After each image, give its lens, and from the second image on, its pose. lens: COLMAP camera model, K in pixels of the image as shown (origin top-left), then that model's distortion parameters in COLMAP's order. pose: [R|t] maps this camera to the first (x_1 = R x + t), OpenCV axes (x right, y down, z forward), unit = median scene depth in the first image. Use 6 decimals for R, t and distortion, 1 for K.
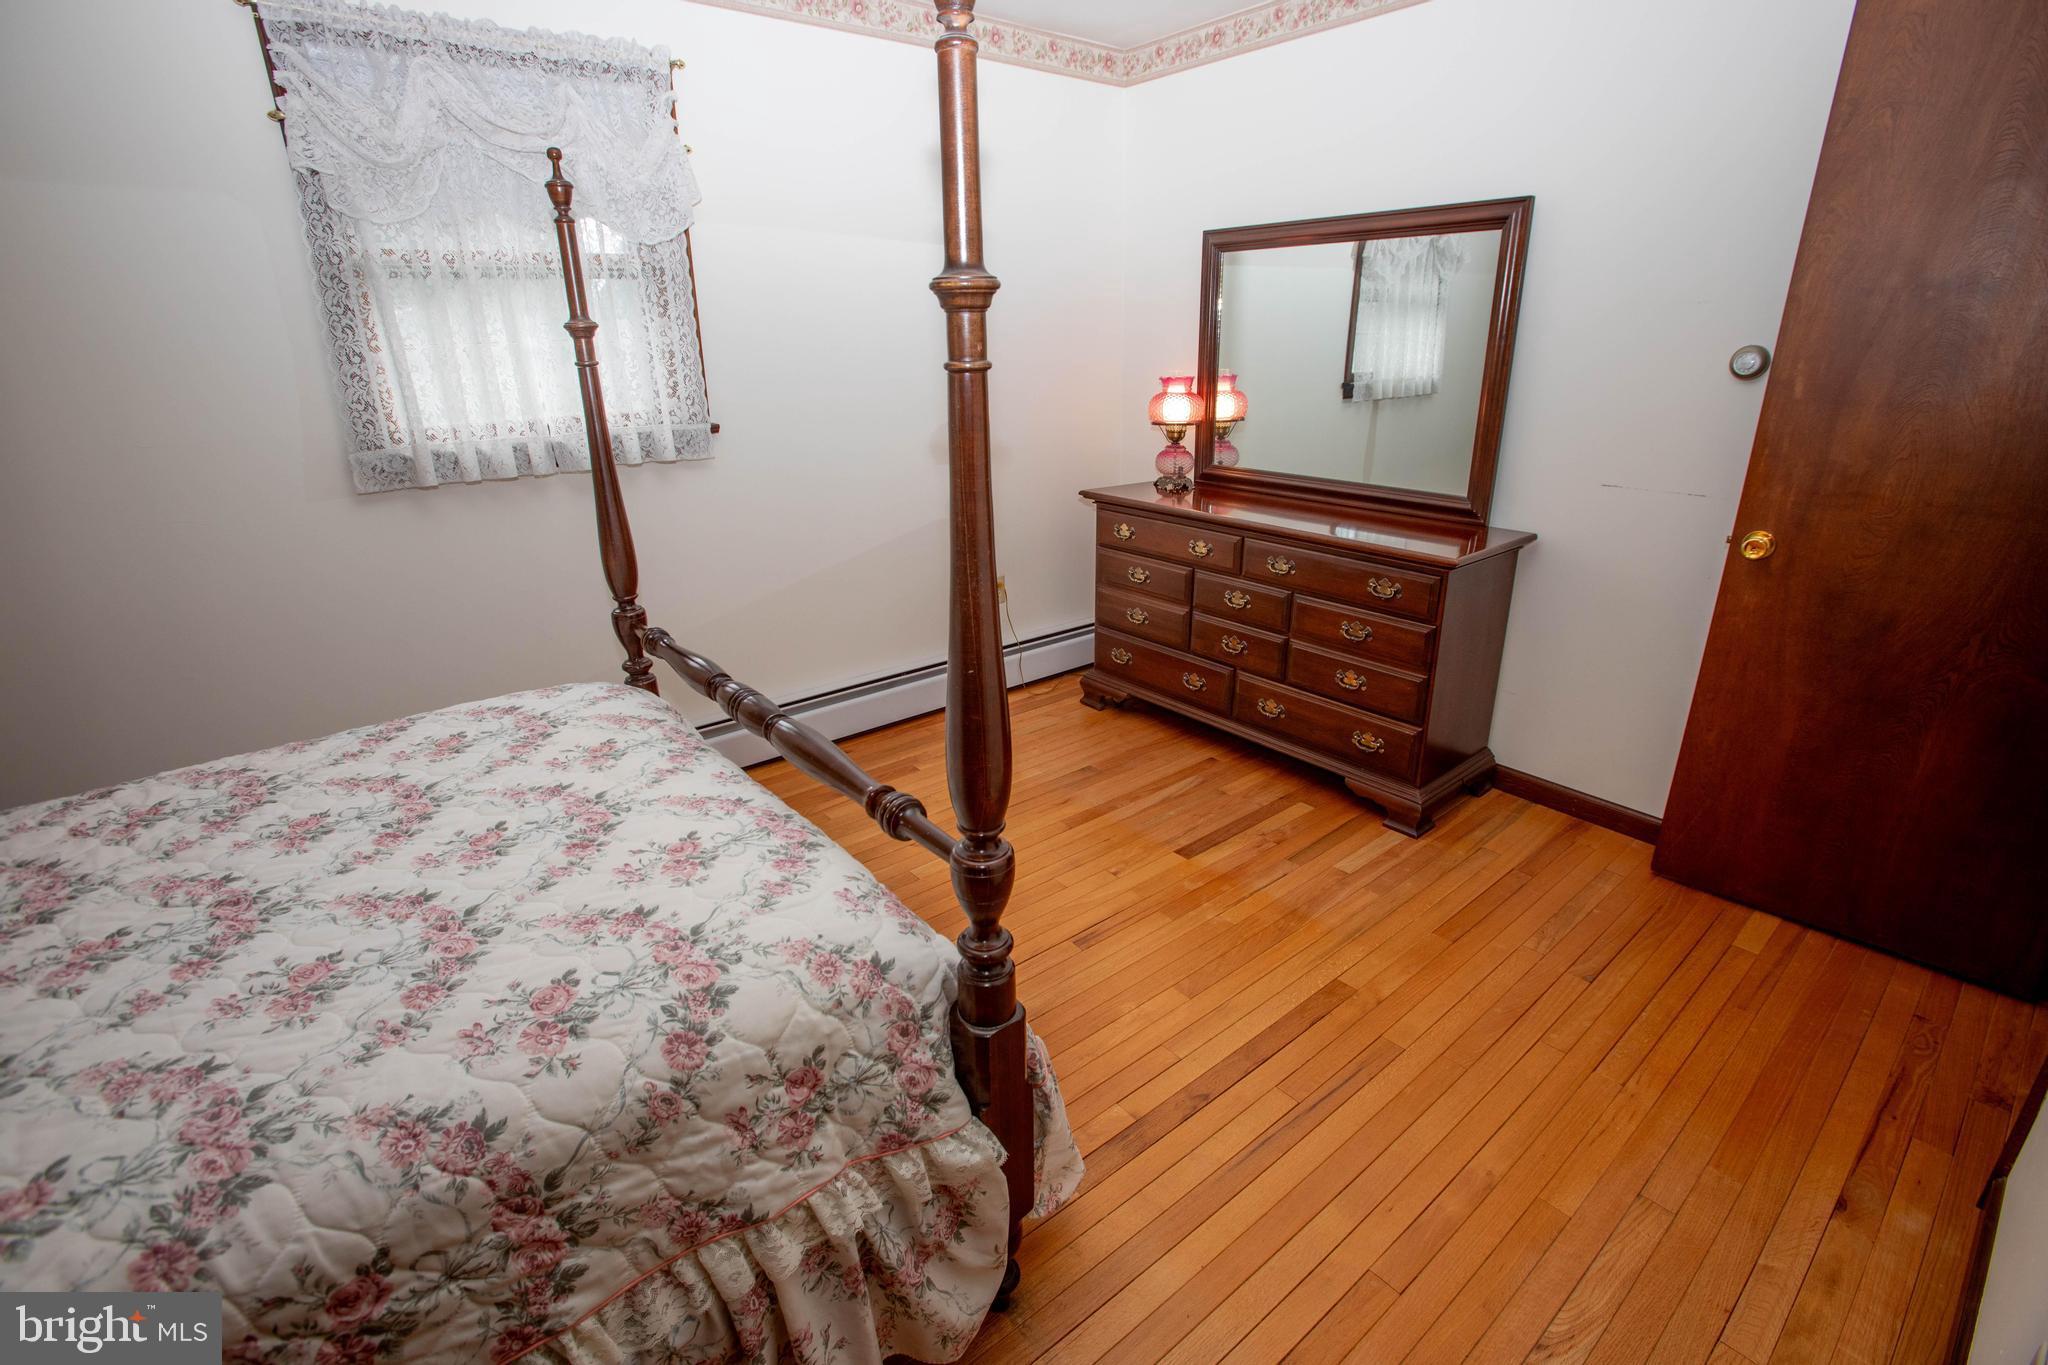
lens RADIAL K [[937.6, 0, 1024.0], [0, 937.6, 682.5], [0, 0, 1]] dist [-0.084902, 0.036468]
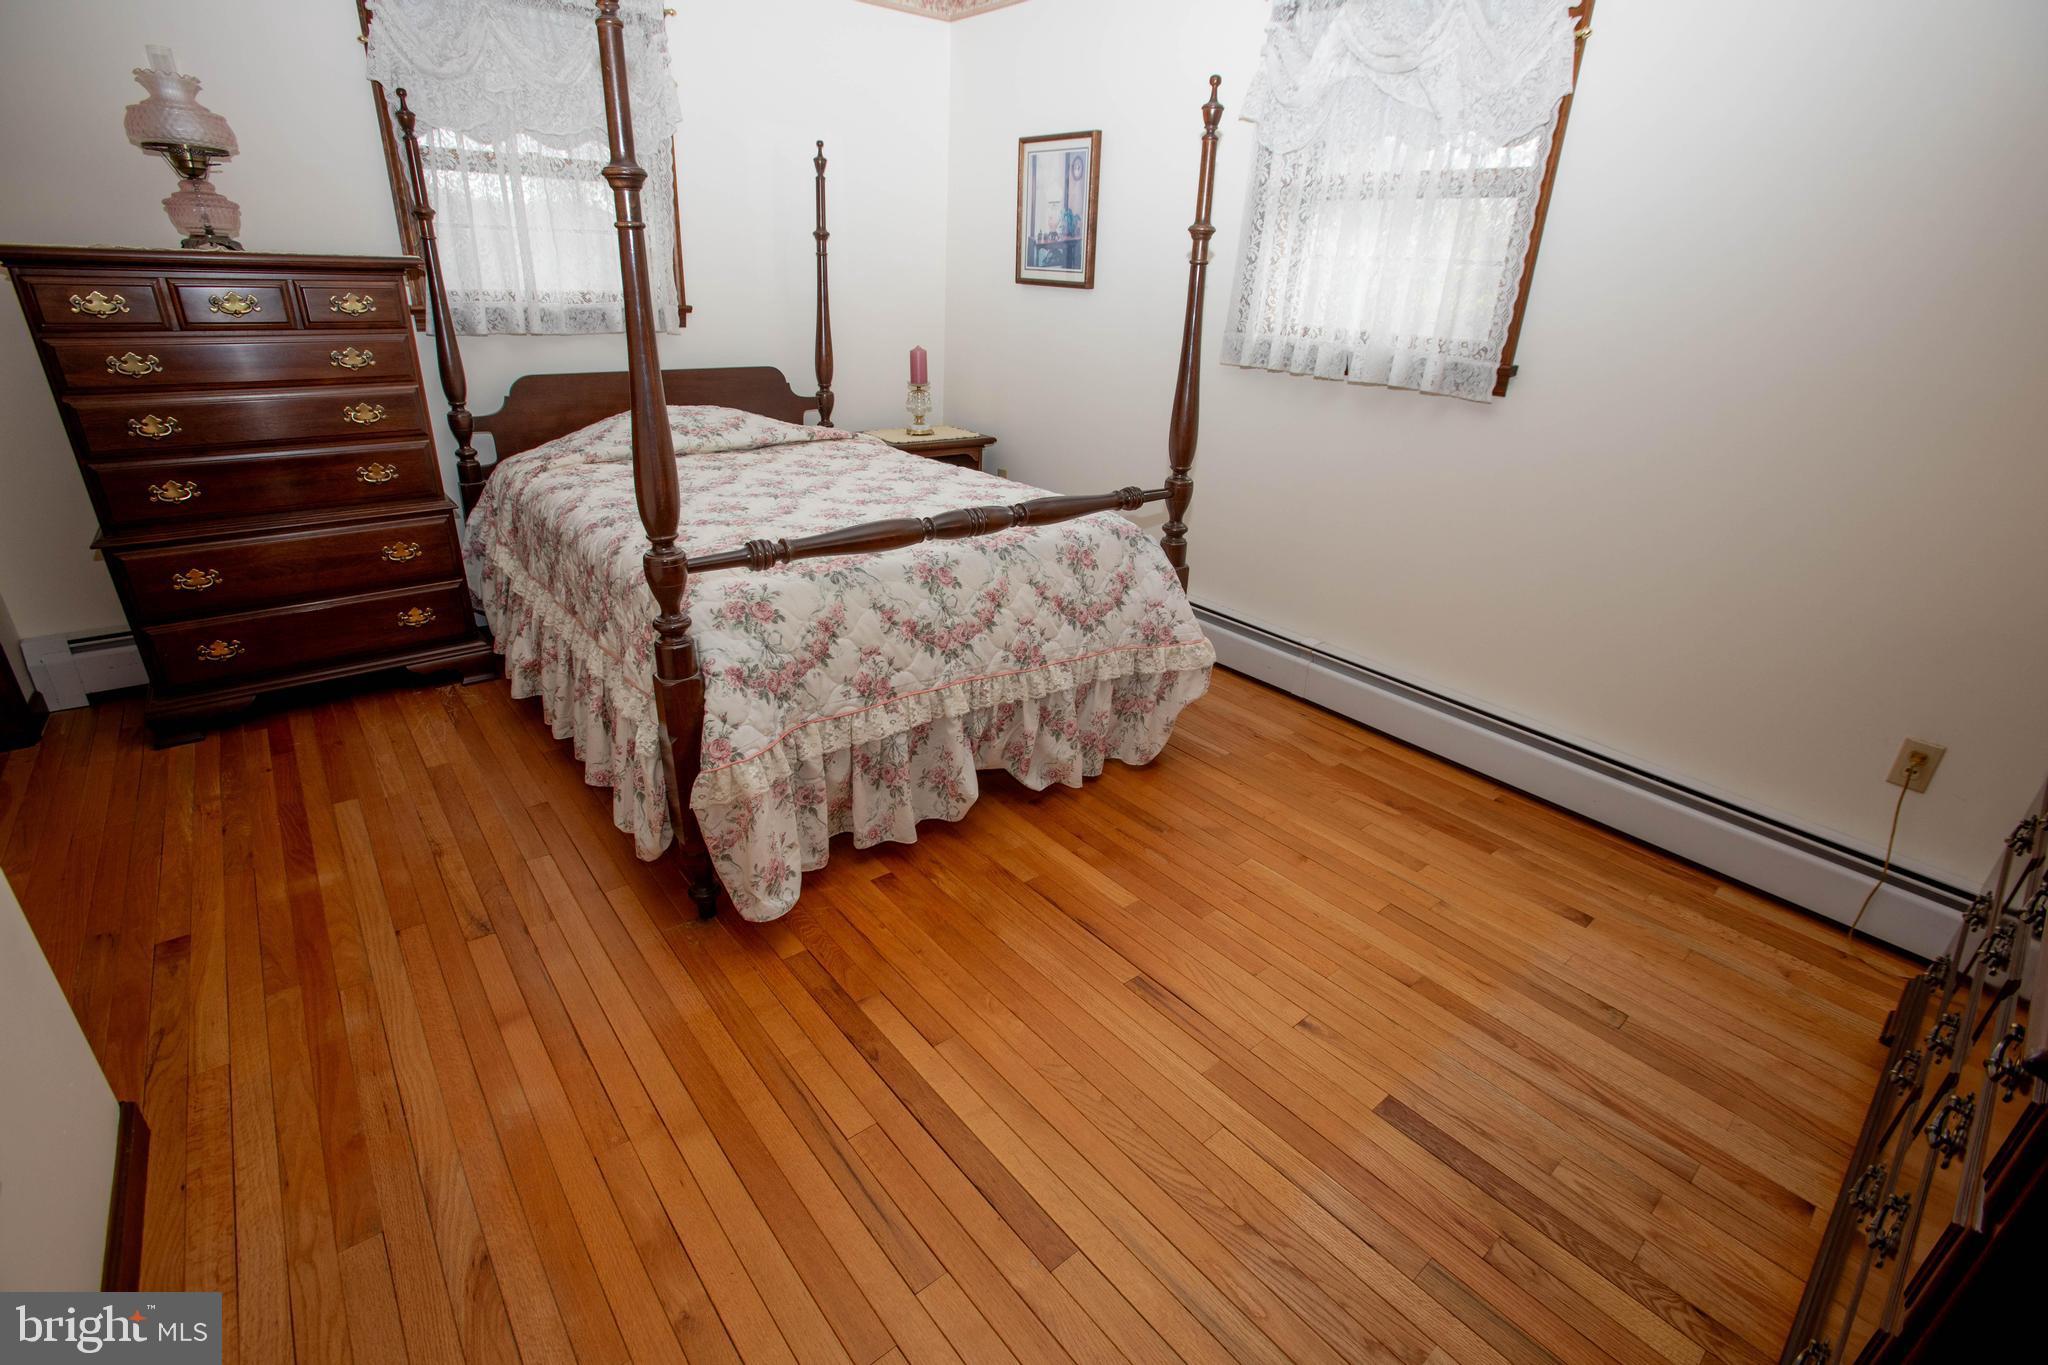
lens RADIAL K [[937.6, 0, 1024.0], [0, 937.6, 682.5], [0, 0, 1]] dist [-0.084902, 0.036468]
pose [[0.011039, 0.415790, -0.909394, 0.788662], [-0.389885, 0.839259, 0.378991, -0.247327], [0.920797, 0.350376, 0.171375, 0.751457]]
